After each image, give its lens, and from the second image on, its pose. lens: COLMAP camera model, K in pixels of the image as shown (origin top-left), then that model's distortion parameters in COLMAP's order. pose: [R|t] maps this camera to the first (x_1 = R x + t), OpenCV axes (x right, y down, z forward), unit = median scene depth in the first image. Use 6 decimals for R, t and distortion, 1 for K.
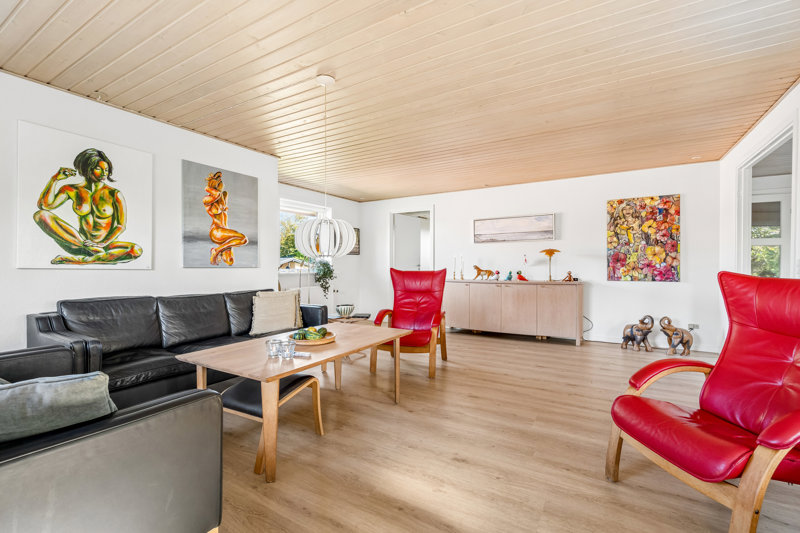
lens RADIAL K [[365.8, 0, 400.0], [0, 365.8, 266.5], [0, 0, 1]] dist [0.000230, -0.000025]
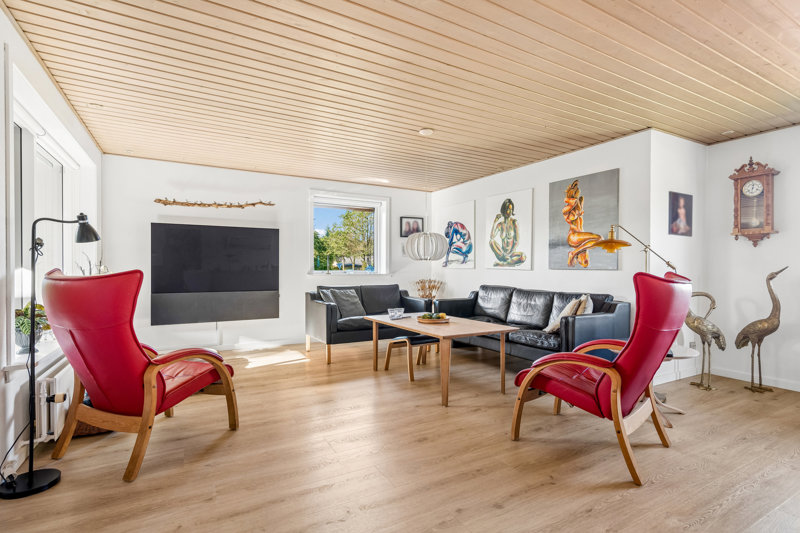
lens RADIAL K [[393.5, 0, 400.0], [0, 393.5, 266.5], [0, 0, 1]] dist [0.001027, -0.000009]
pose [[-0.489927, -0.002559, -0.871760, 0.827678], [-0.006343, 0.999980, 0.000629, -0.003118], [0.871740, 0.005838, -0.489933, 1.202333]]
